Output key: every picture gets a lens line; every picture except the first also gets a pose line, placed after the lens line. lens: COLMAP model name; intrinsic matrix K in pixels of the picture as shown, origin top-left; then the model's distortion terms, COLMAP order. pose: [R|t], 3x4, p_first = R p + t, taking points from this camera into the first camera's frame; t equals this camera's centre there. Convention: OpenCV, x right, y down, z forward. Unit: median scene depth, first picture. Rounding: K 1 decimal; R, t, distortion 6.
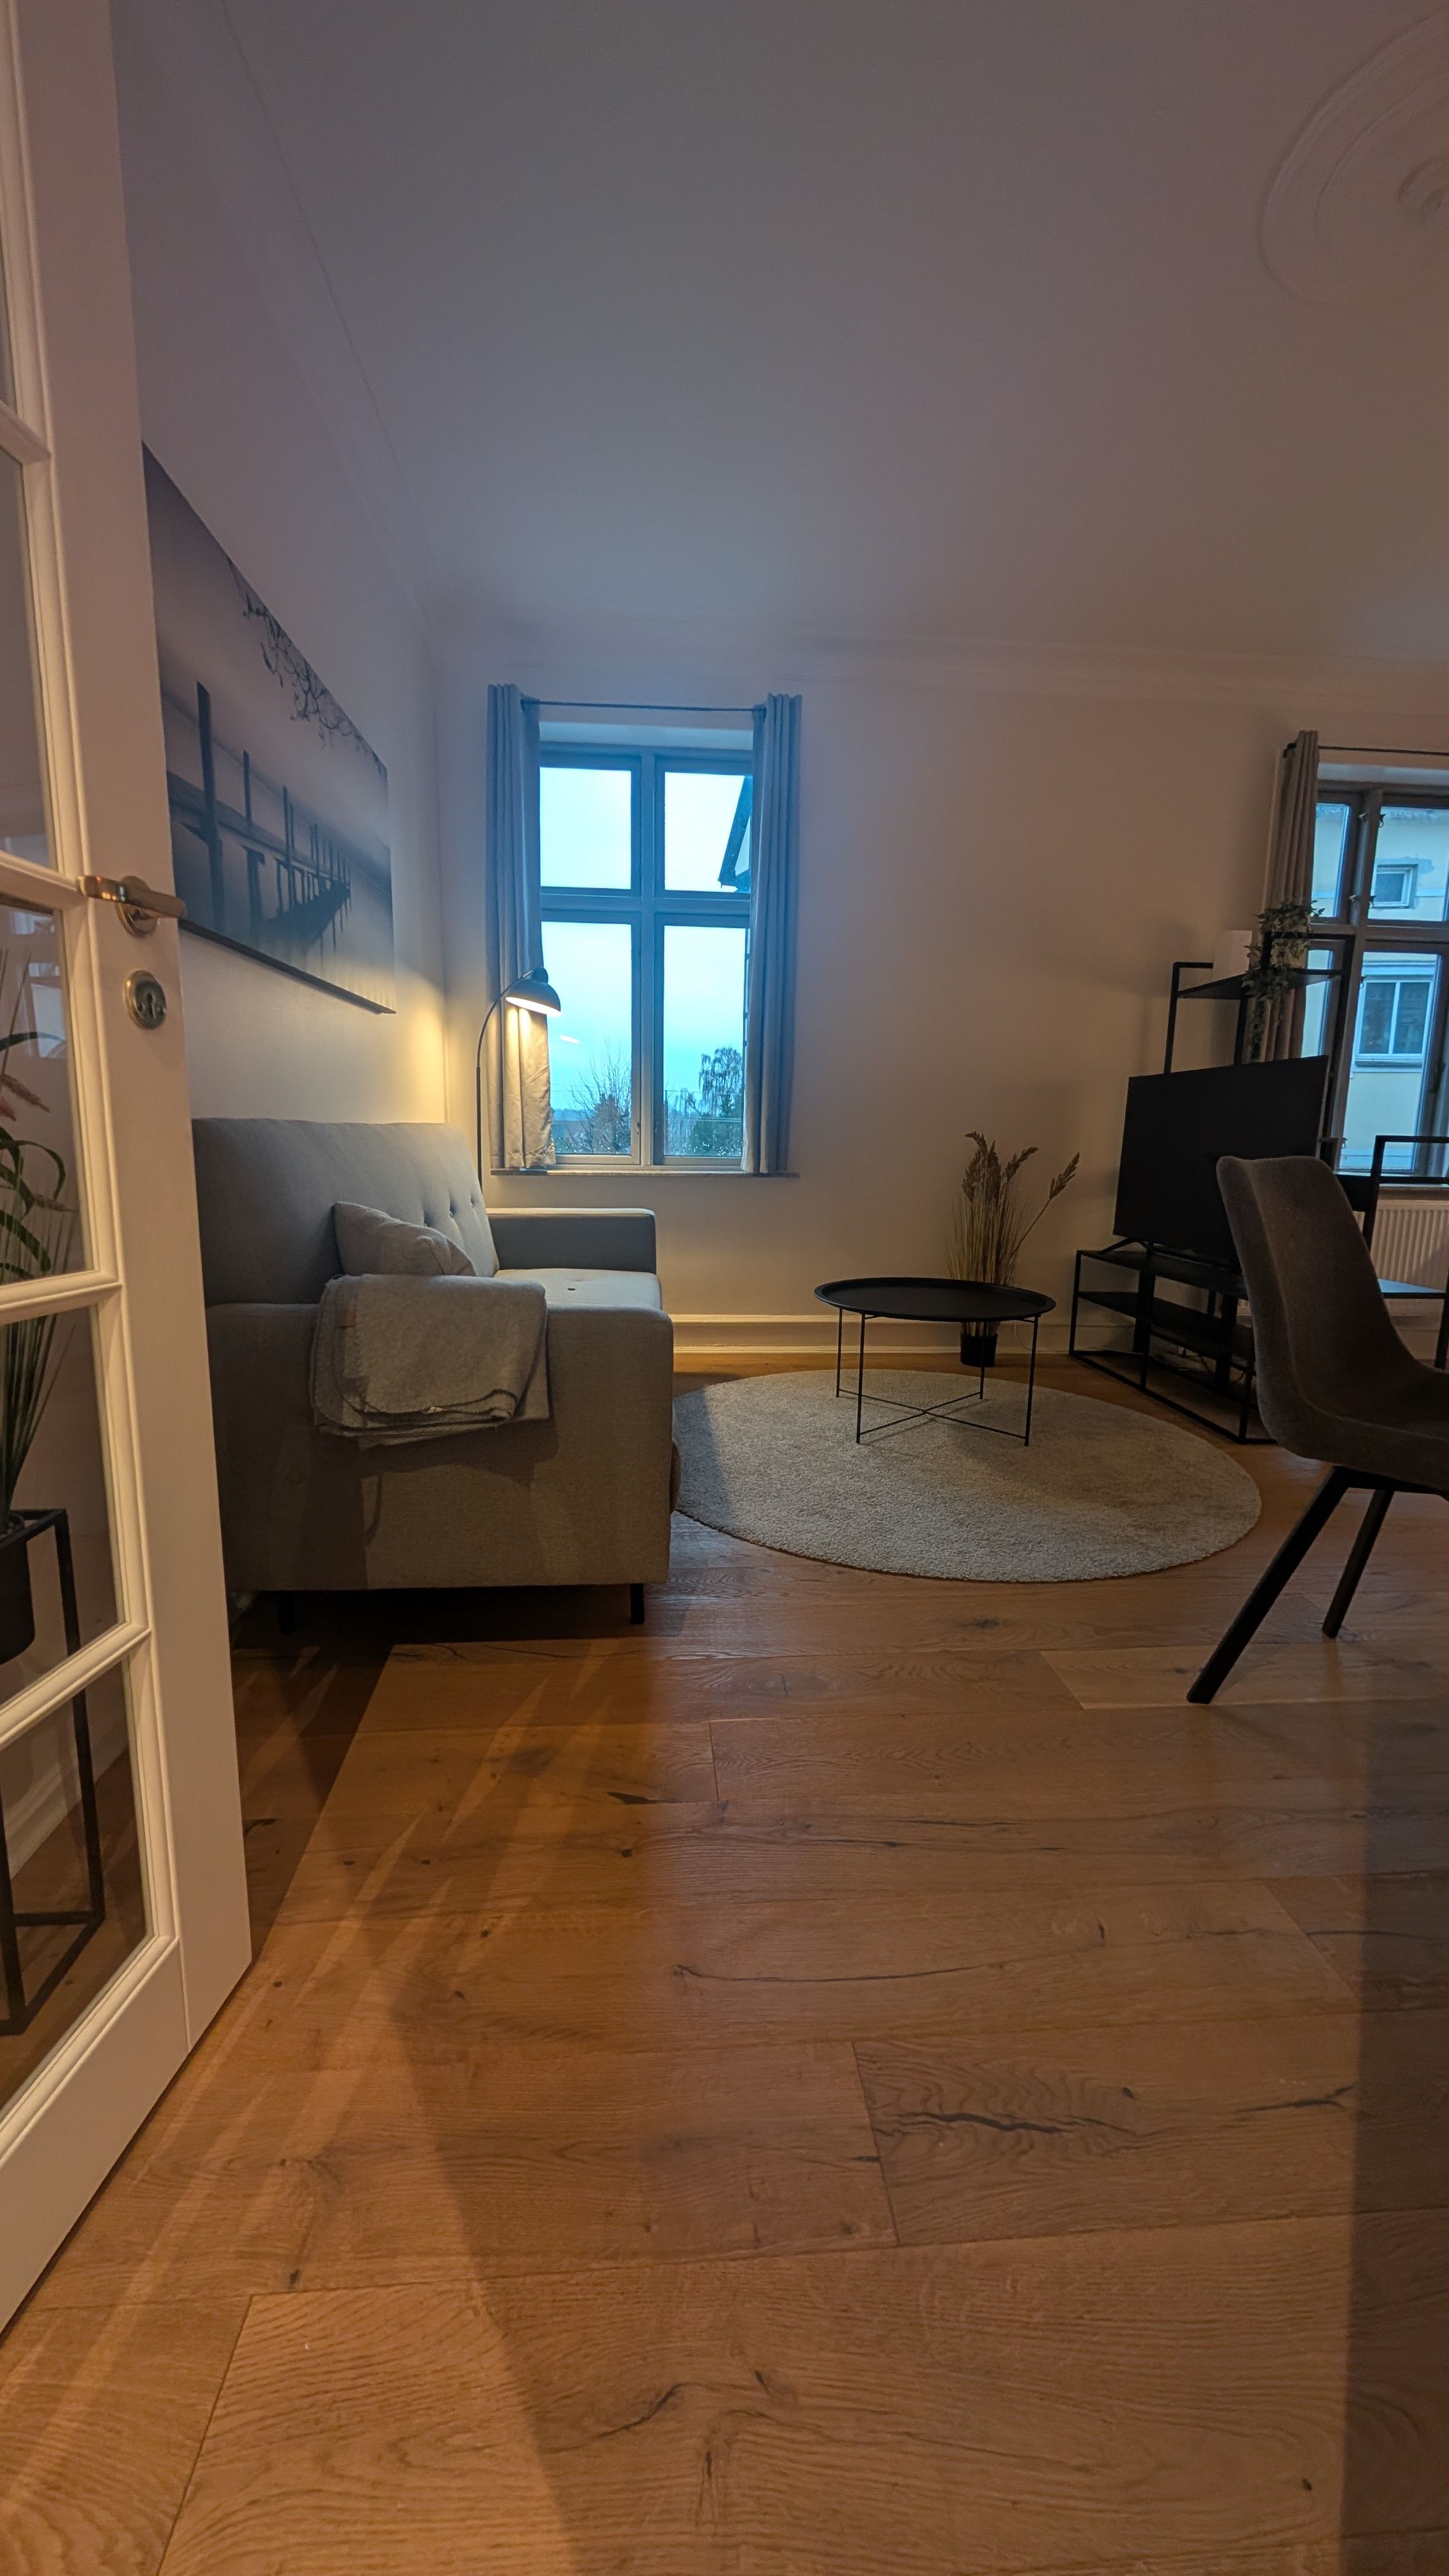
lens RADIAL K [[923.8, 0, 724.5], [0, 923.8, 1288.0], [0, 0, 1]] dist [0.000649, 0.000108]
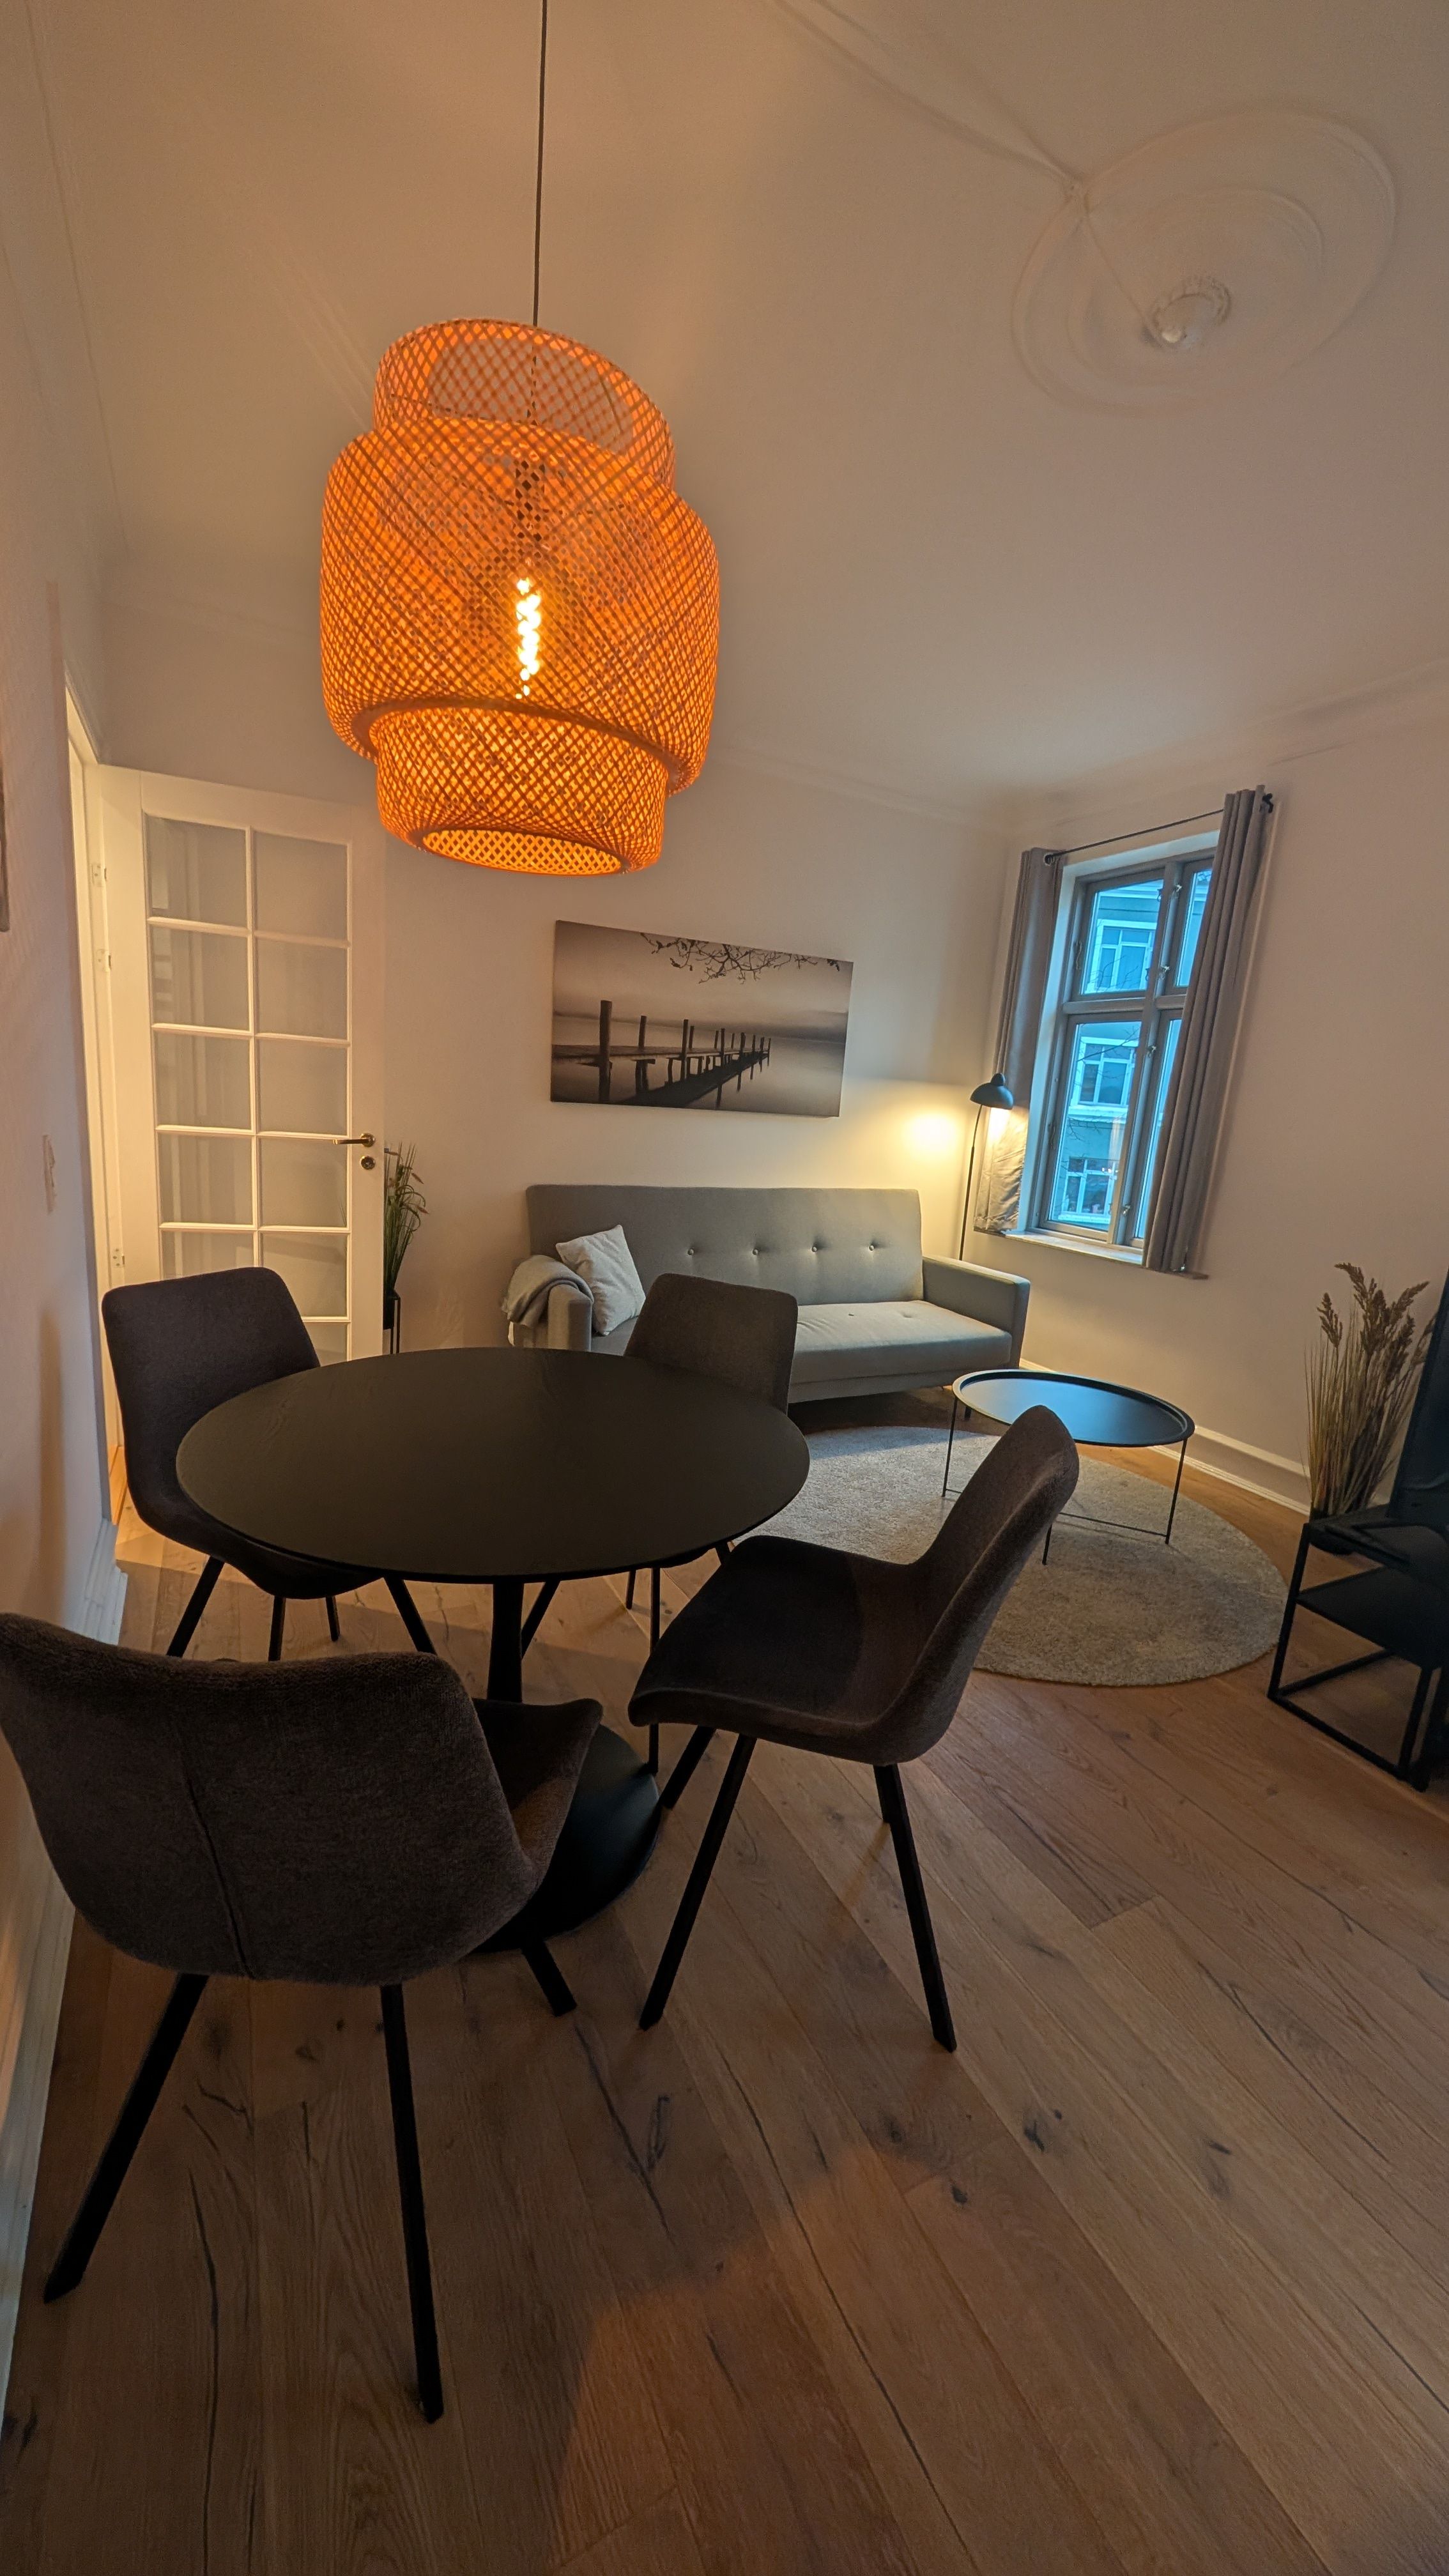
lens RADIAL K [[926.4, 0, 709.2], [0, 926.4, 1279.8], [0, 0, 1]] dist [-0.001351, -0.000037]
pose [[0.380864, 0.192392, -0.904394, 1.029699], [-0.211210, 0.970355, 0.117478, -0.170800], [0.900185, 0.146274, 0.410209, 0.214129]]
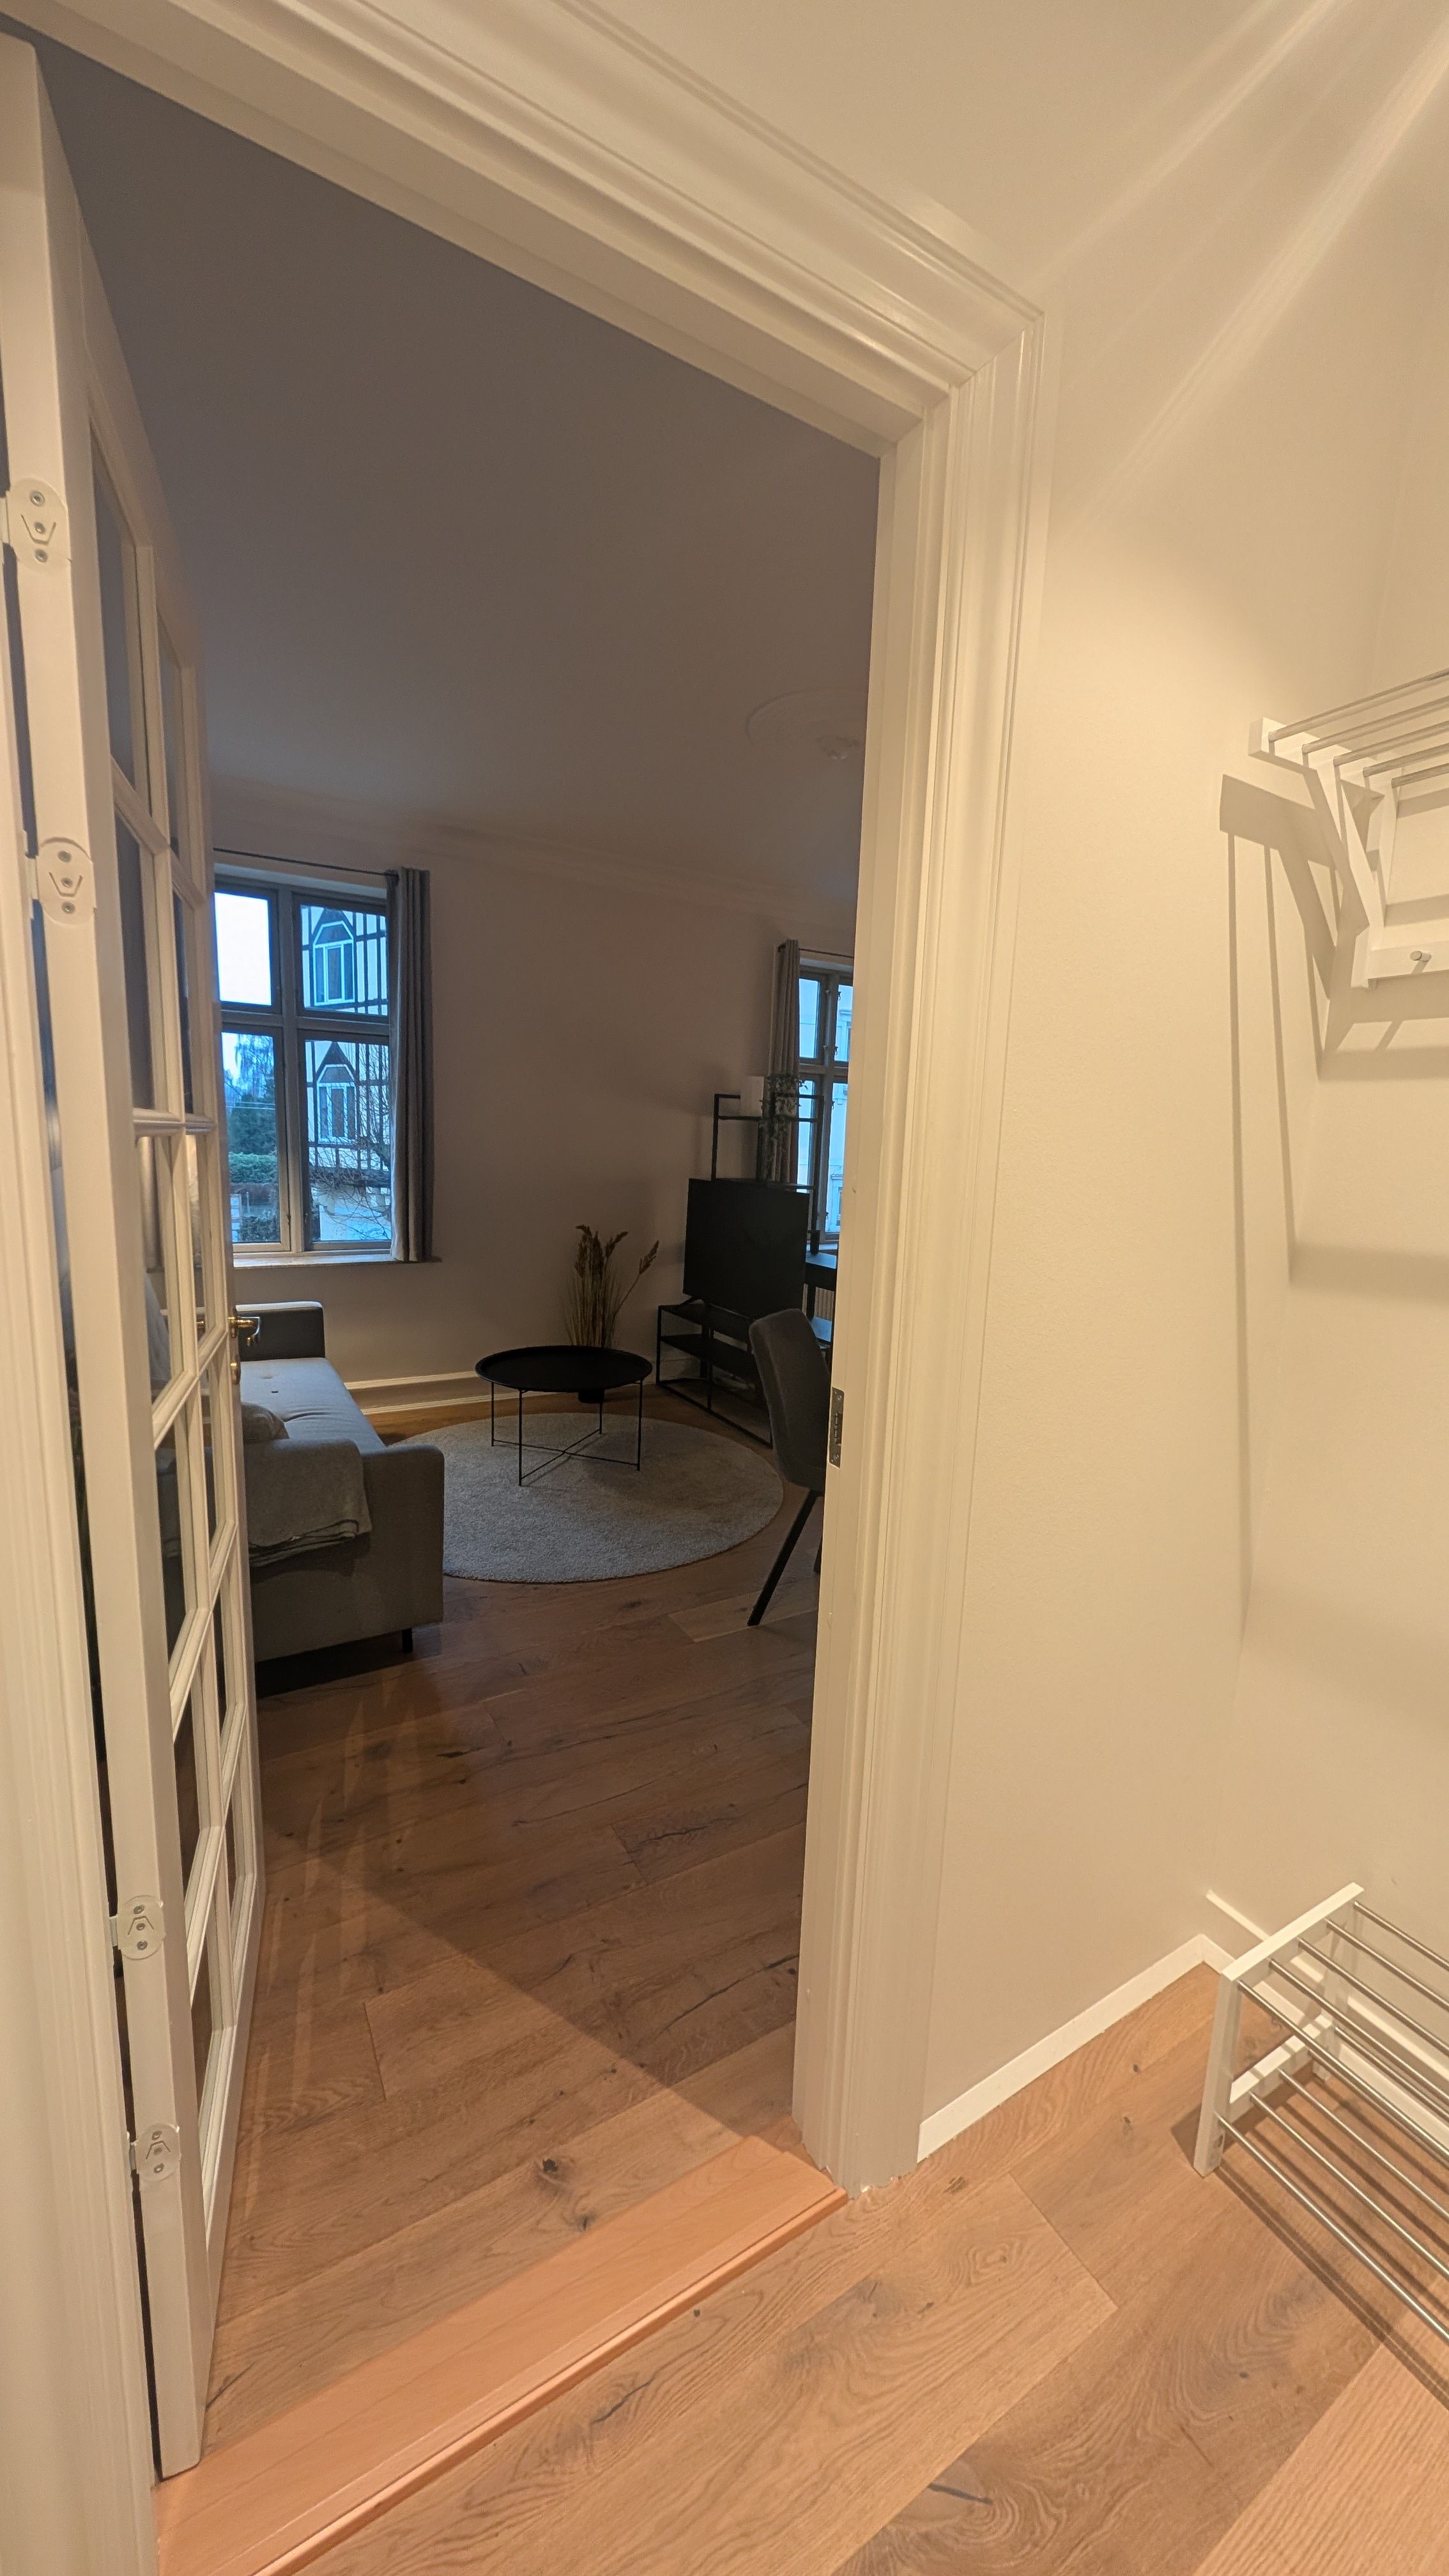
lens RADIAL K [[926.4, 0, 709.2], [0, 926.4, 1279.8], [0, 0, 1]] dist [-0.001351, -0.000037]
pose [[0.903106, -0.049602, 0.426543, -0.163804], [0.044484, 0.998769, 0.021961, -0.145526], [-0.427107, -0.000859, 0.904201, -0.323683]]
